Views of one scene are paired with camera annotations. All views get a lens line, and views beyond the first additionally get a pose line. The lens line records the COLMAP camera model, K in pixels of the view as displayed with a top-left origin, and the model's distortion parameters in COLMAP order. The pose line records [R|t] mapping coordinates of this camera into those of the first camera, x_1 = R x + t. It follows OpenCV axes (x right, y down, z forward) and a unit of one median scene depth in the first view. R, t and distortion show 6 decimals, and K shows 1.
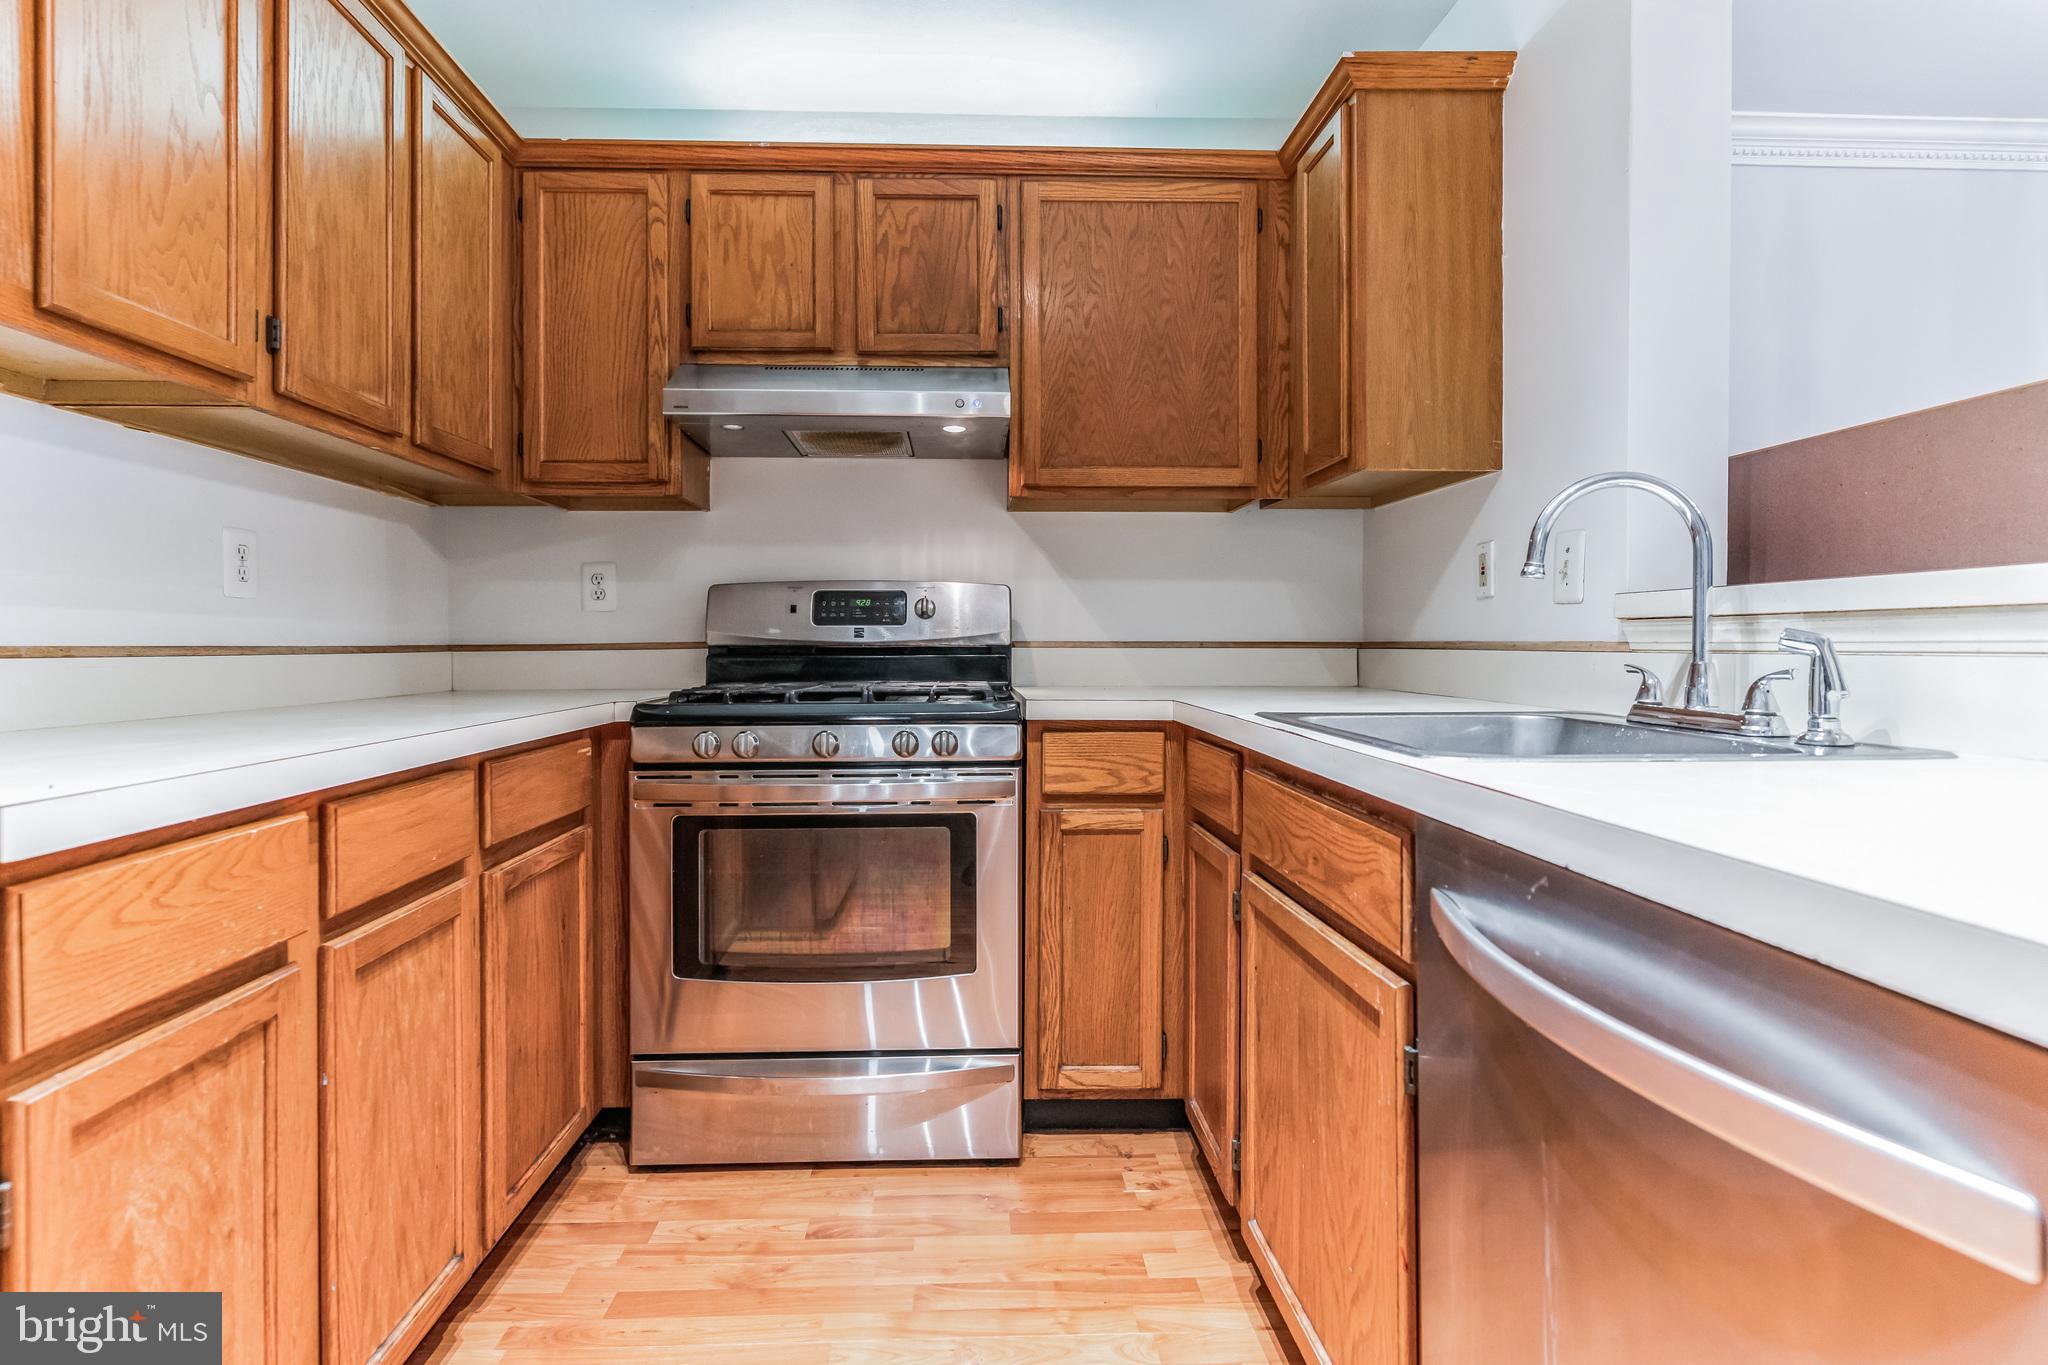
lens RADIAL K [[1015.2, 0, 996.9], [0, 1015.2, 642.5], [0, 0, 1]] dist [-0.000565, 0.000642]
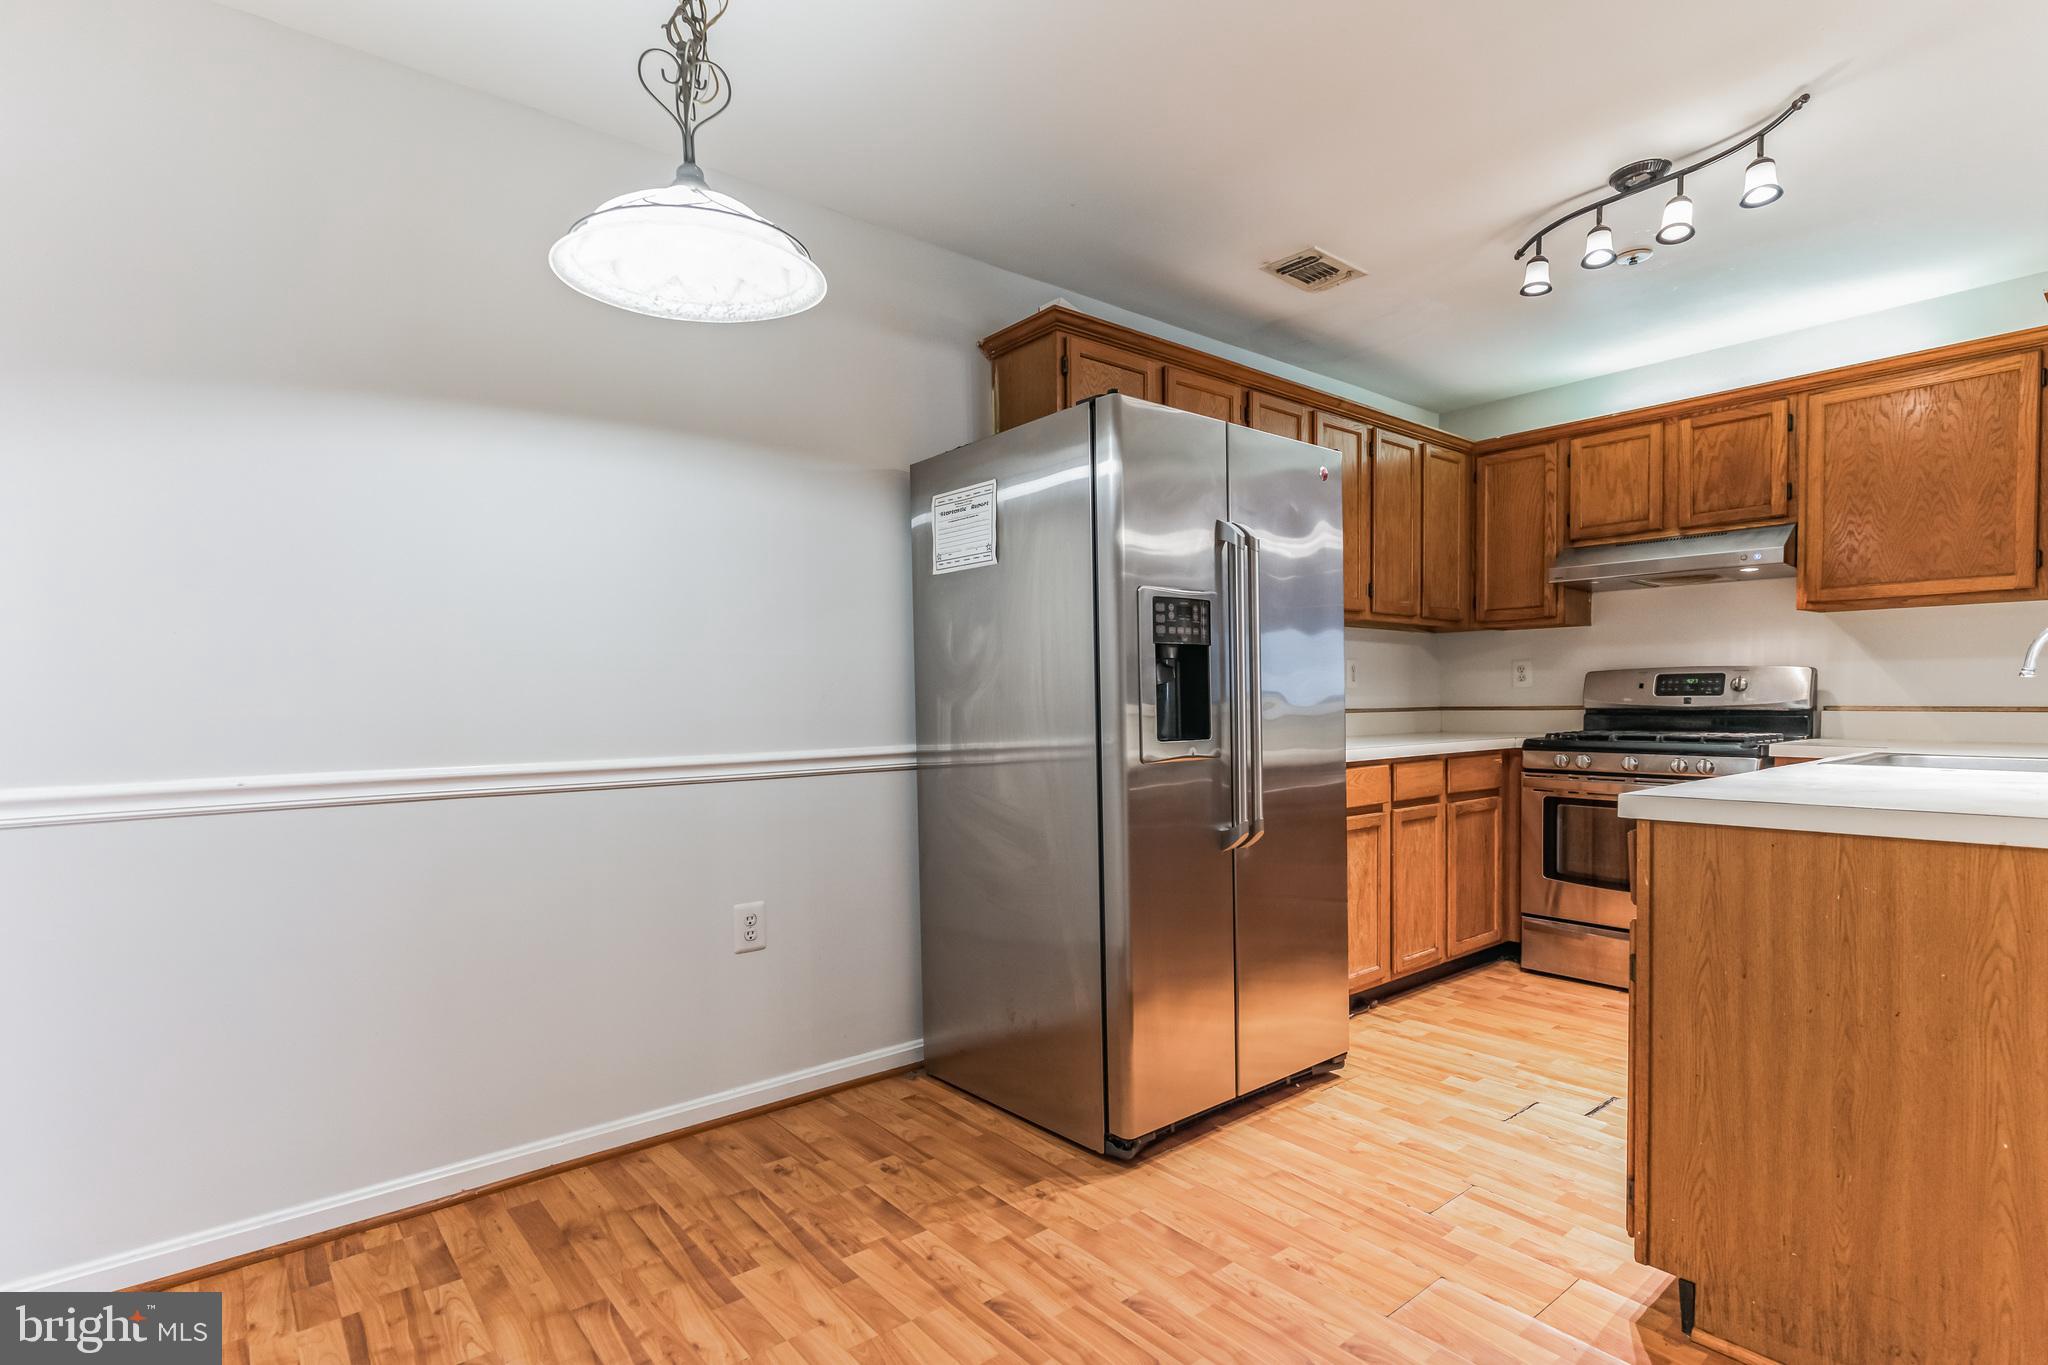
lens RADIAL K [[988.8, 0, 1019.9], [0, 988.8, 719.0], [0, 0, 1]] dist [0.000618, 0.000217]
pose [[0.613765, 0.015189, -0.789343, 0.537993], [0.004937, 0.999722, 0.023076, -0.026581], [0.789473, -0.018061, 0.613519, -0.923866]]
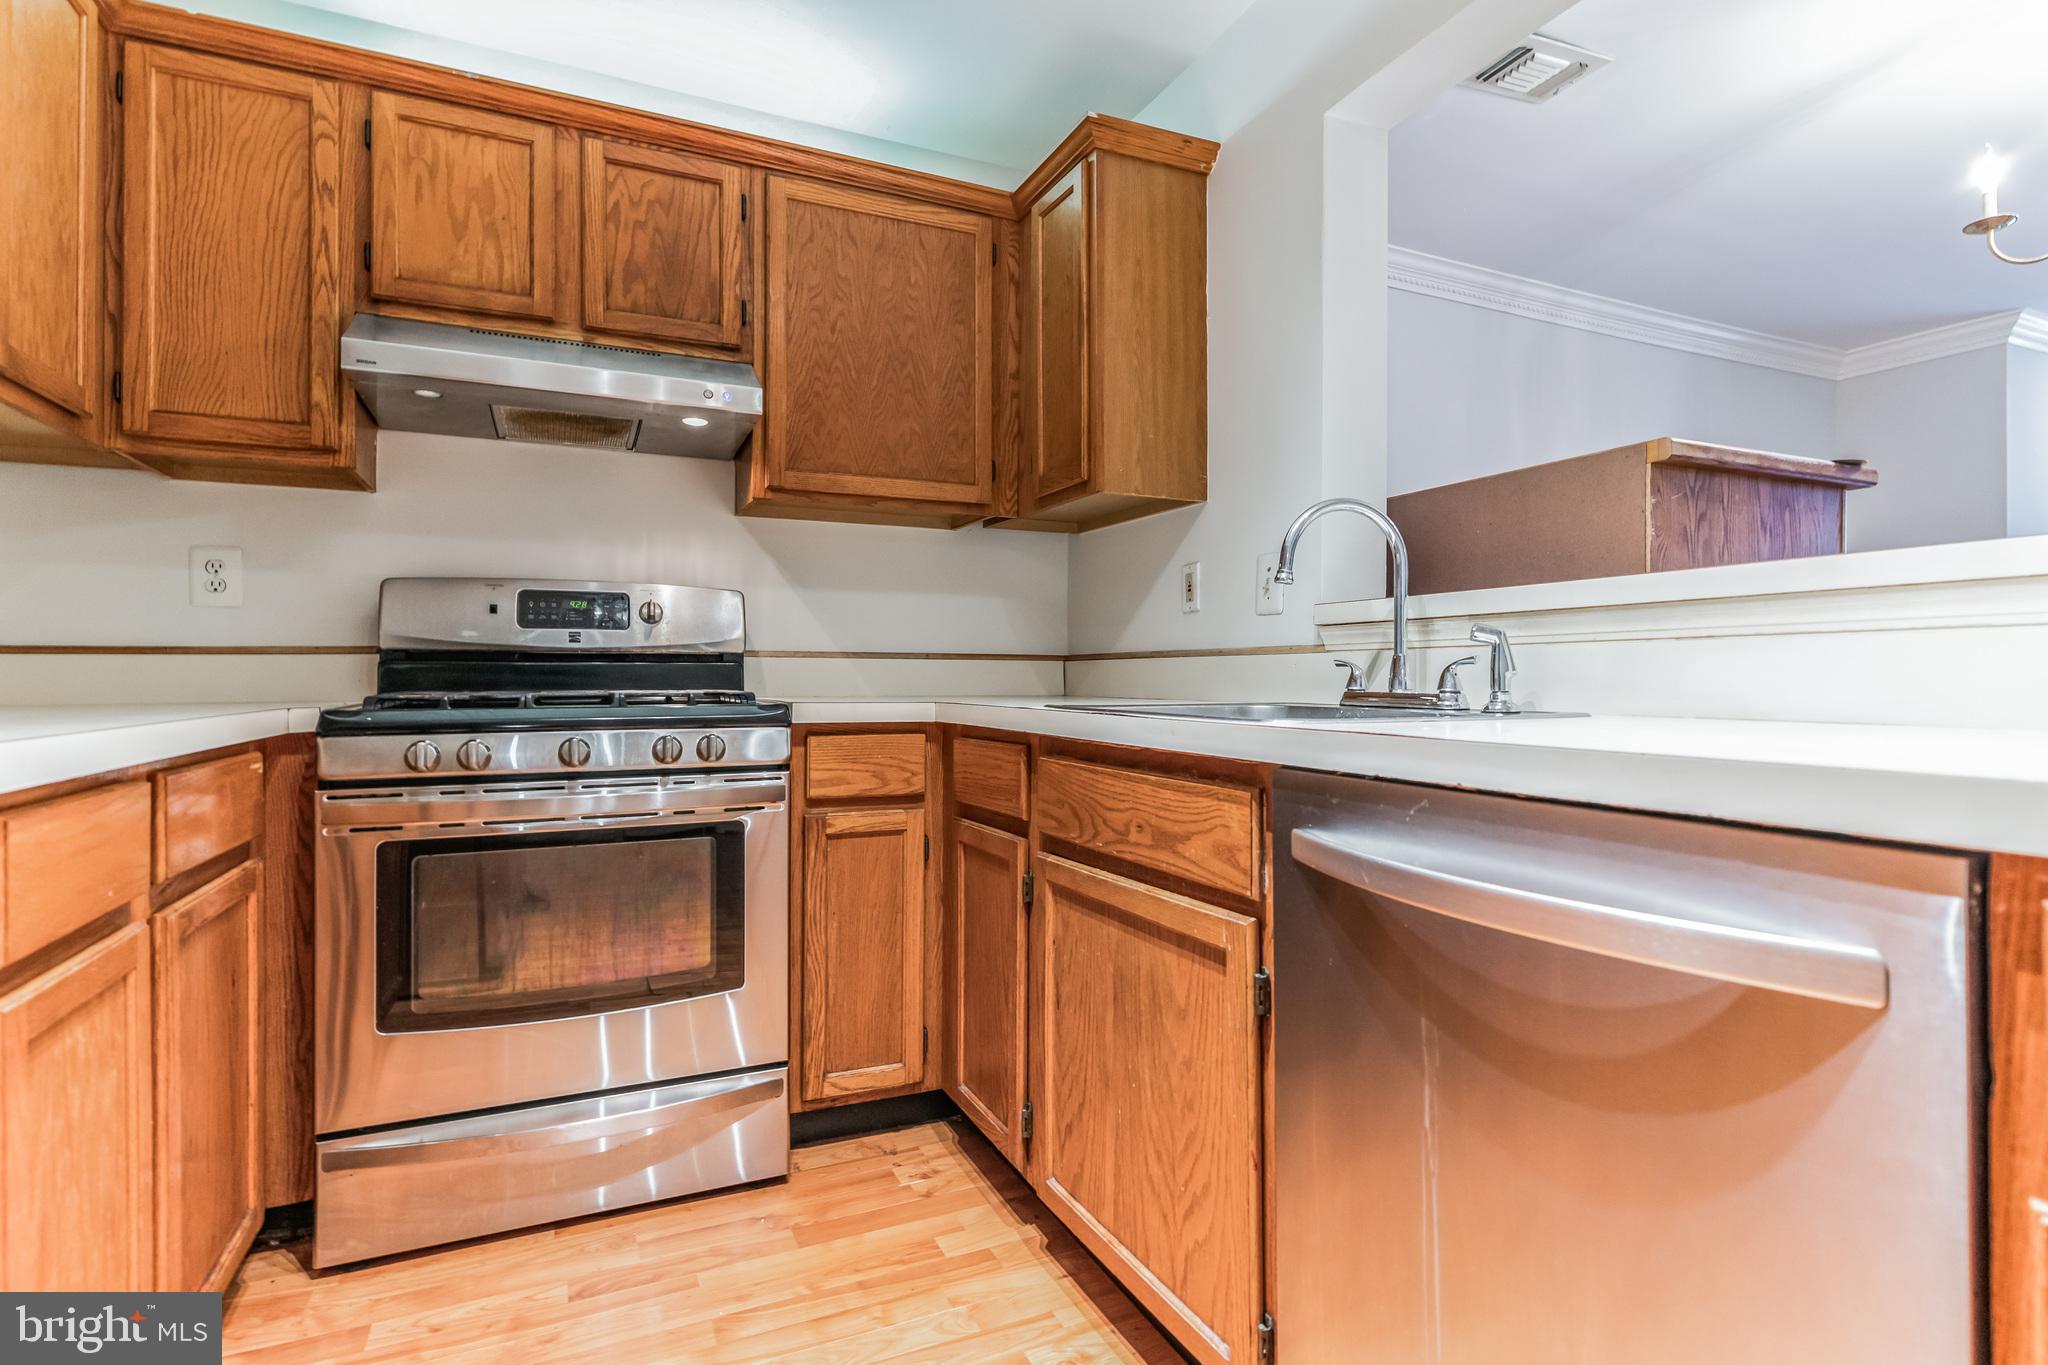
lens RADIAL K [[1001.9, 0, 1017.2], [0, 1001.9, 671.9], [0, 0, 1]] dist [-0.002586, -0.000794]
pose [[0.924094, 0.004087, 0.382143, -0.137863], [-0.001950, 0.999980, -0.005981, 0.031923], [-0.382160, 0.004782, 0.924084, 0.028462]]
